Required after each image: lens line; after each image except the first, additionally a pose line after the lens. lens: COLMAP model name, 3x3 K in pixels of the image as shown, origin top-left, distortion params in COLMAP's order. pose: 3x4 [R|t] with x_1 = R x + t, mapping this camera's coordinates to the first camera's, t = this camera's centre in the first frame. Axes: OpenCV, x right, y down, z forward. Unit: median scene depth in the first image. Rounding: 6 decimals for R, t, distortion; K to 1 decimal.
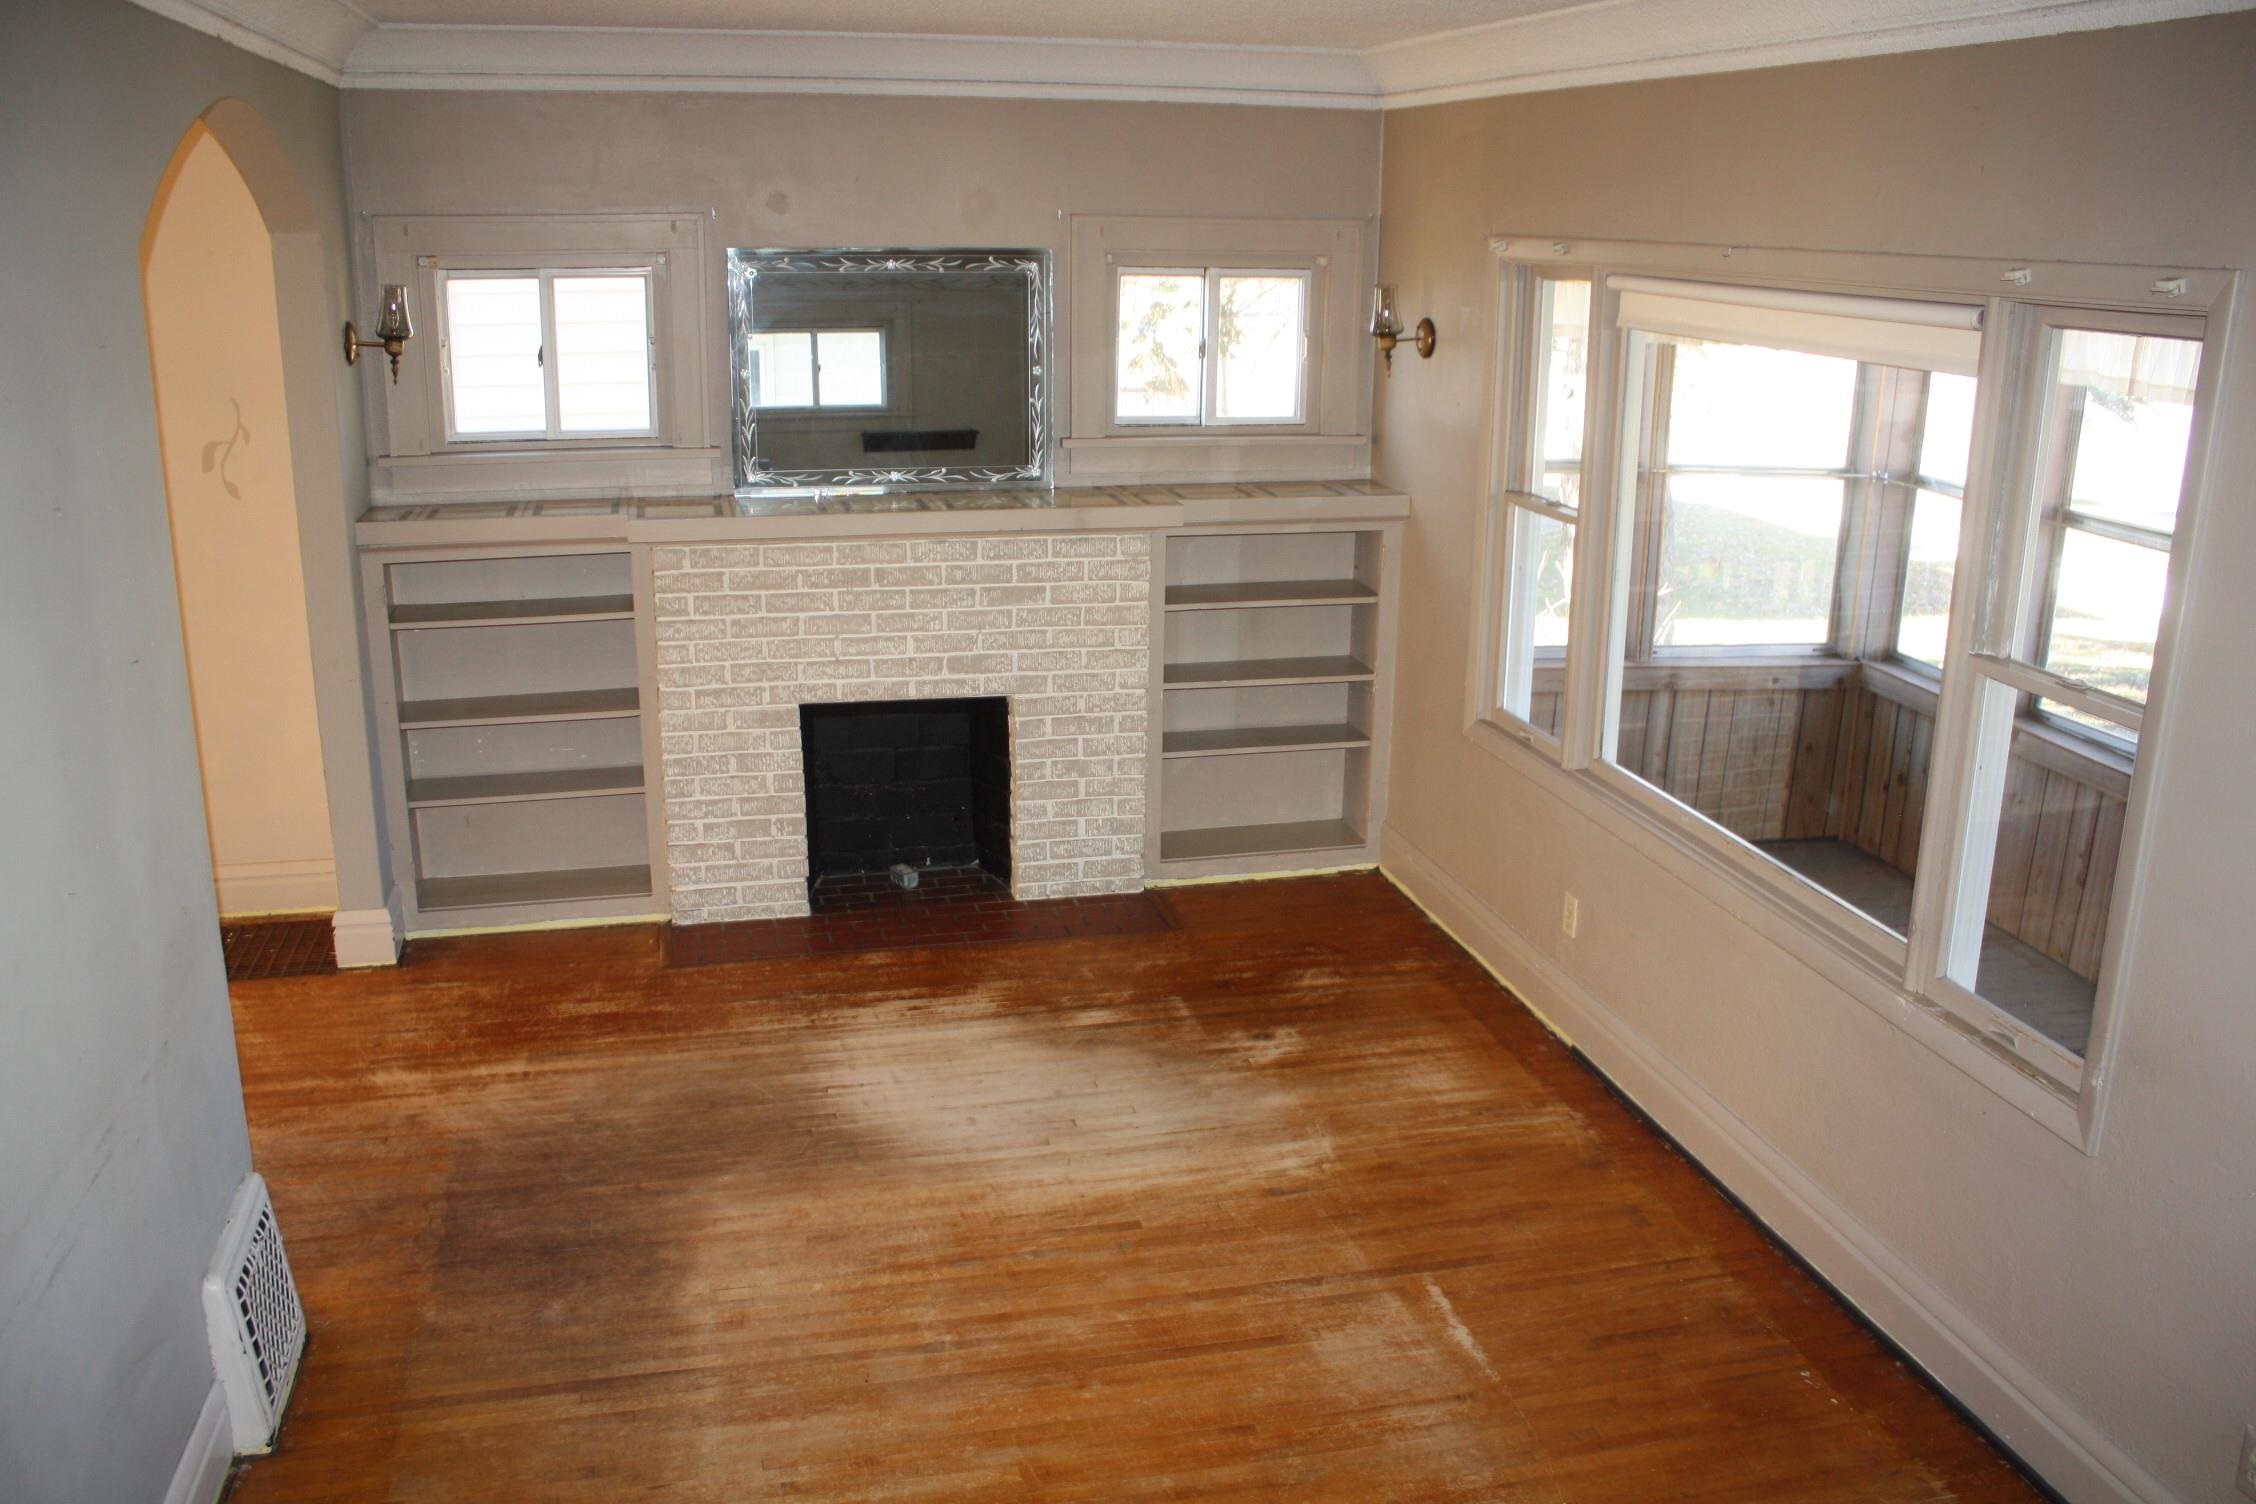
lens RADIAL K [[1901.7, 0, 1141.3], [0, 1901.7, 761.1], [0, 0, 1]] dist [-0.171488, 0.155667]
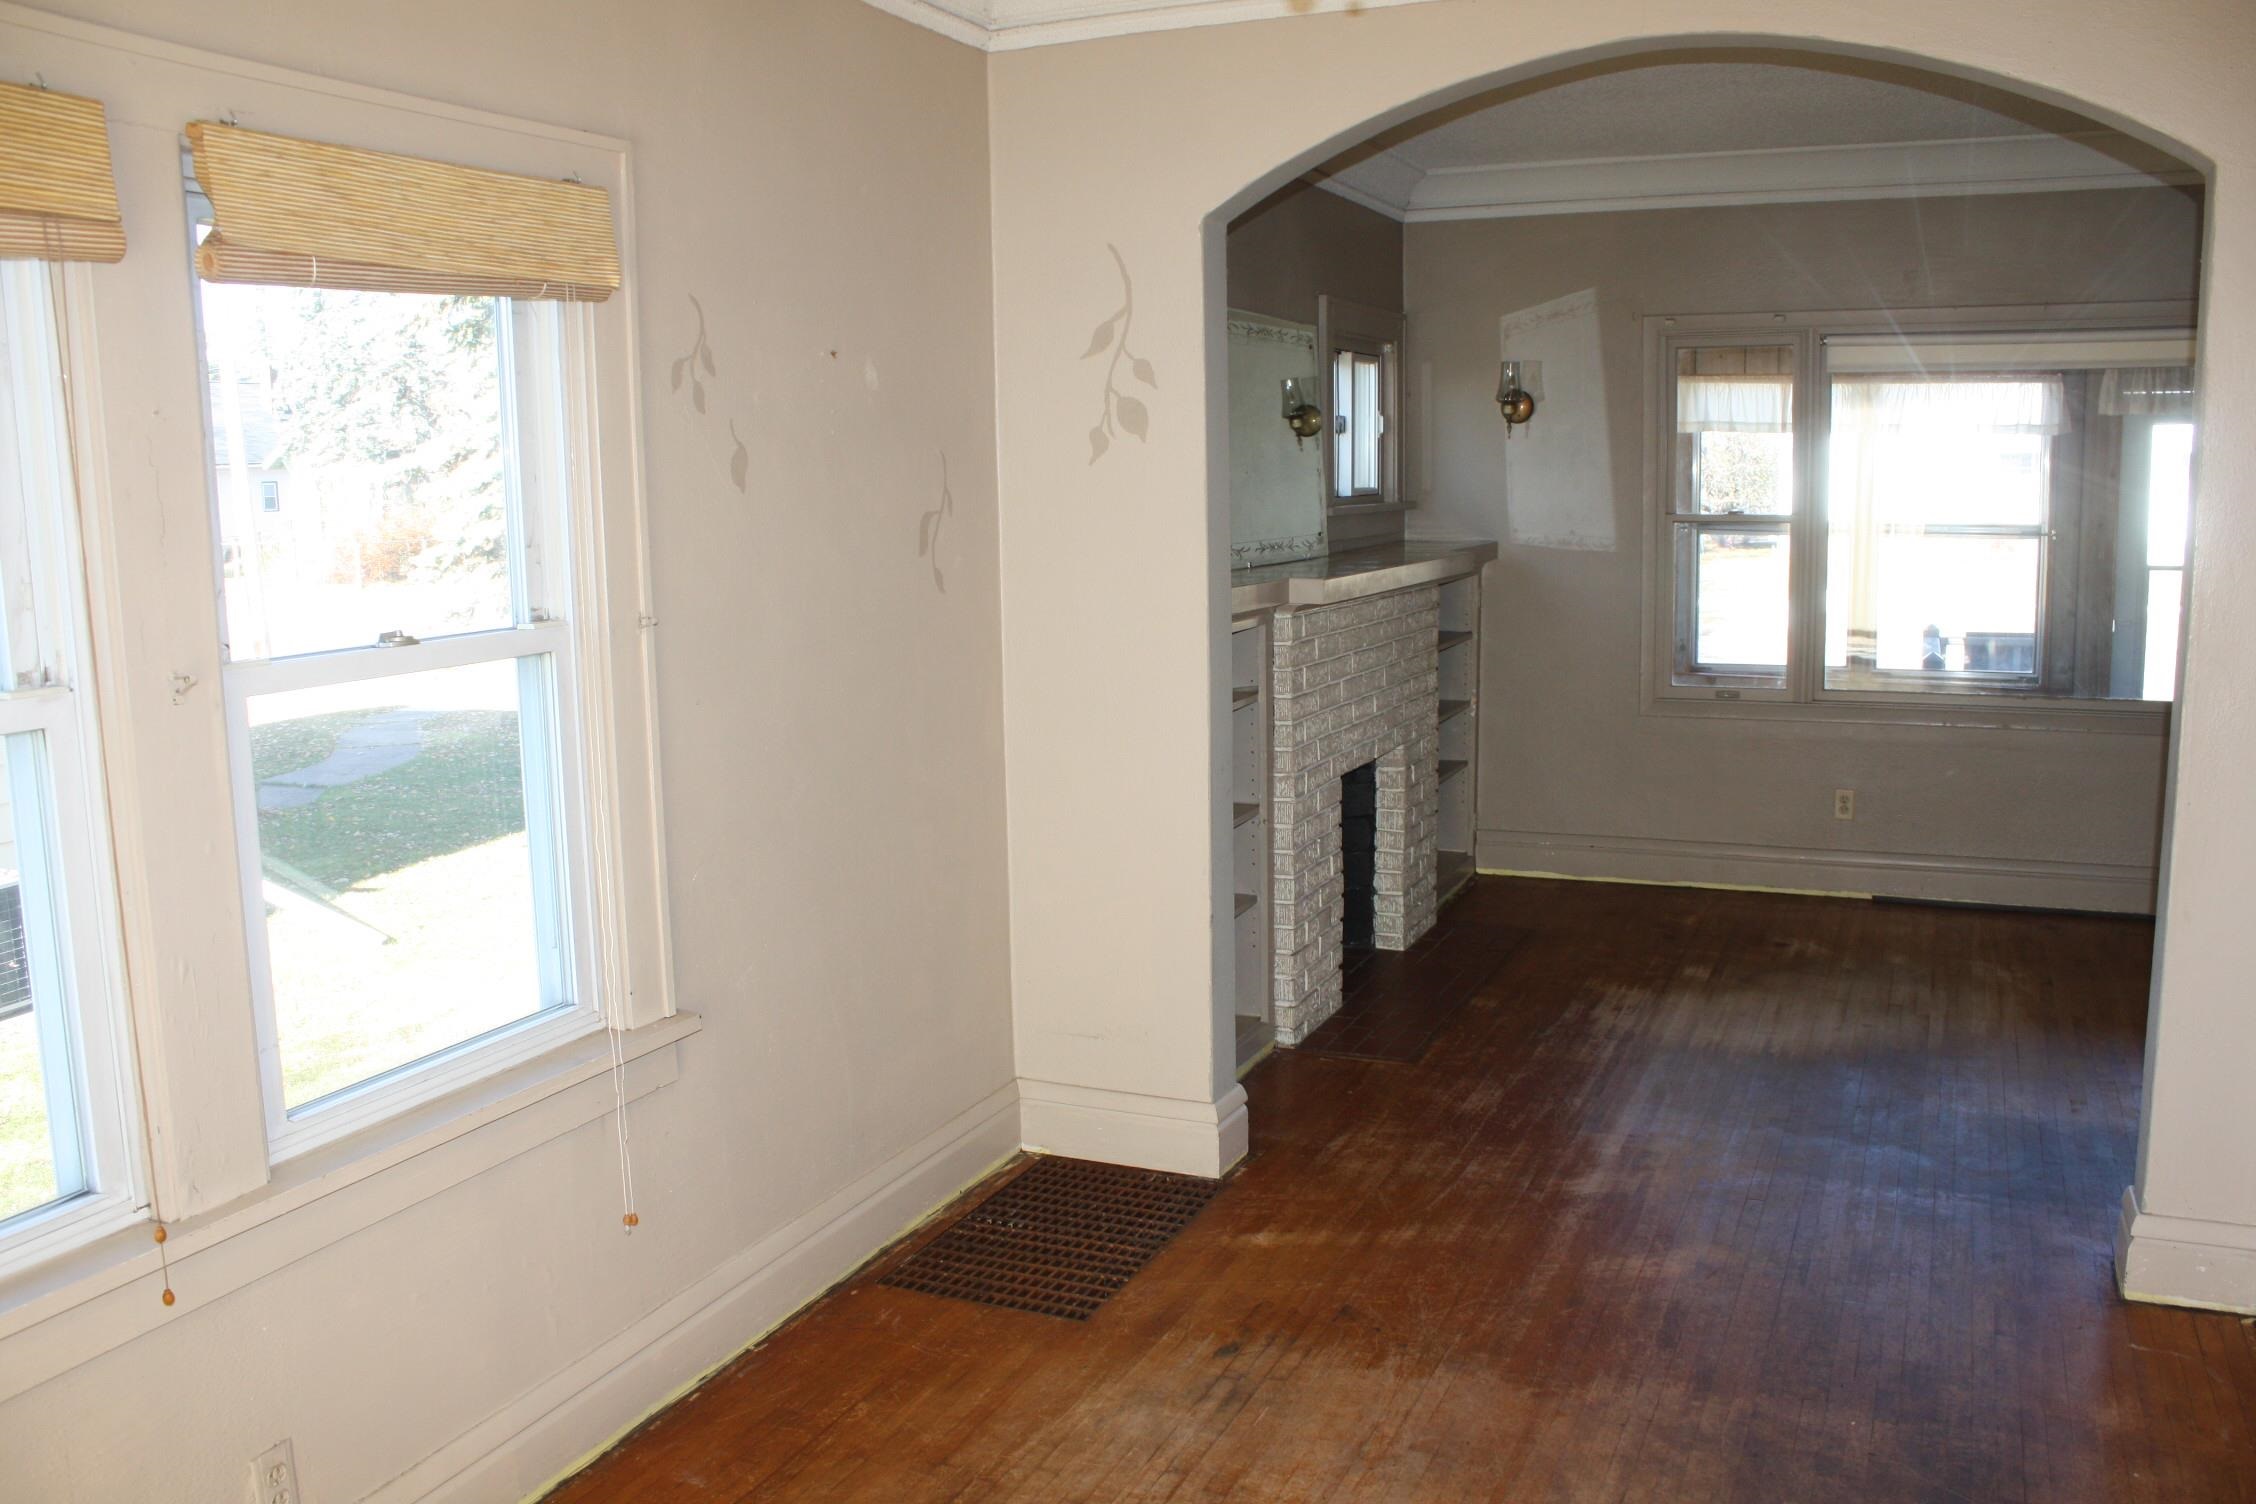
lens RADIAL K [[1901.7, 0, 1141.3], [0, 1901.7, 761.1], [0, 0, 1]] dist [-0.171488, 0.155667]
pose [[0.626708, -0.154370, 0.763810, -1.078851], [0.256422, 0.966447, -0.015071, -0.053038], [-0.735856, 0.205303, 0.645265, 0.517986]]
